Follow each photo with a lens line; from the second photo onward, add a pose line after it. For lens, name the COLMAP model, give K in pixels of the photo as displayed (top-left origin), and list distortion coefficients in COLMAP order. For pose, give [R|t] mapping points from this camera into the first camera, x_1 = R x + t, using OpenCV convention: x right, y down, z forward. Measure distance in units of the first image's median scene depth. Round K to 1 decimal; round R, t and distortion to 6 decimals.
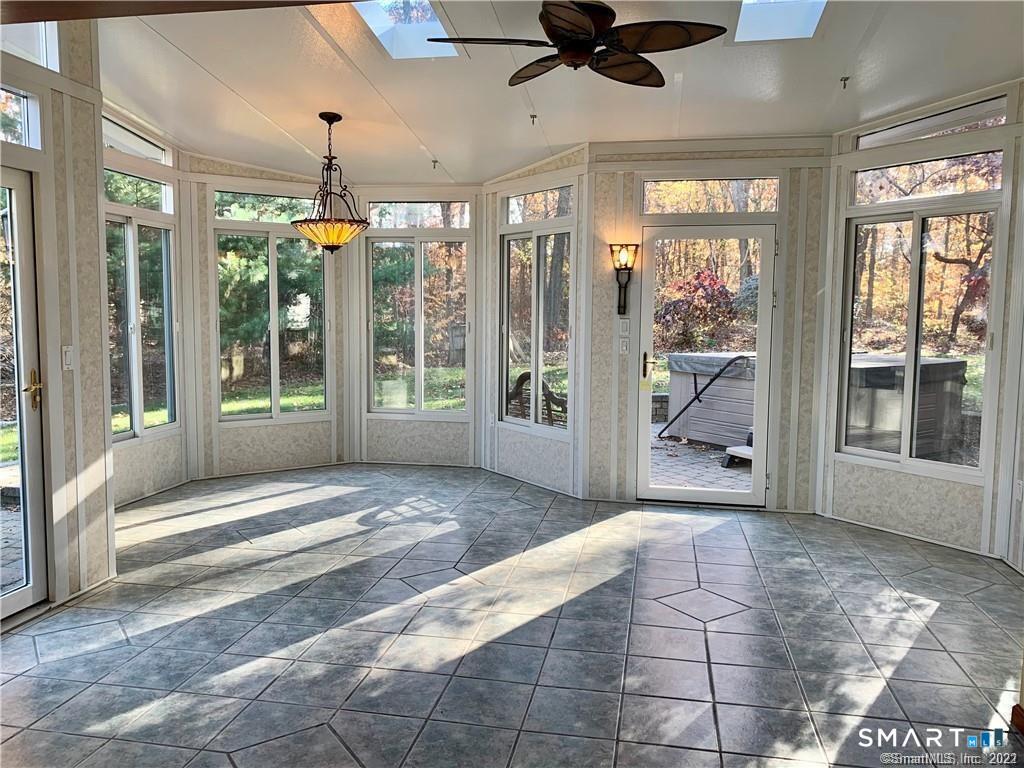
lens RADIAL K [[780.8, 0, 512.8], [0, 780.8, 382.8], [0, 0, 1]] dist [0.037369, -0.001867]
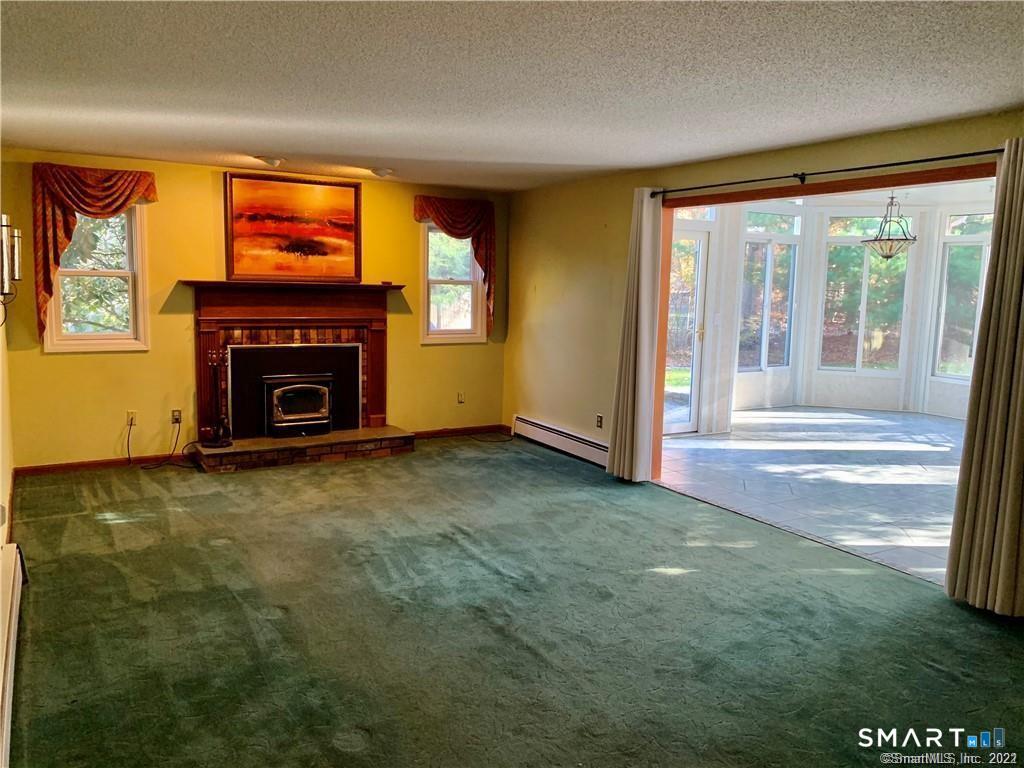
lens RADIAL K [[780.8, 0, 511.7], [0, 780.8, 383.3], [0, 0, 1]] dist [0.037369, -0.001867]
pose [[0.663916, 0.105452, -0.740335, 0.393648], [-0.087100, 0.994174, 0.063499, 0.034001], [0.742718, 0.022325, 0.669233, -0.495894]]
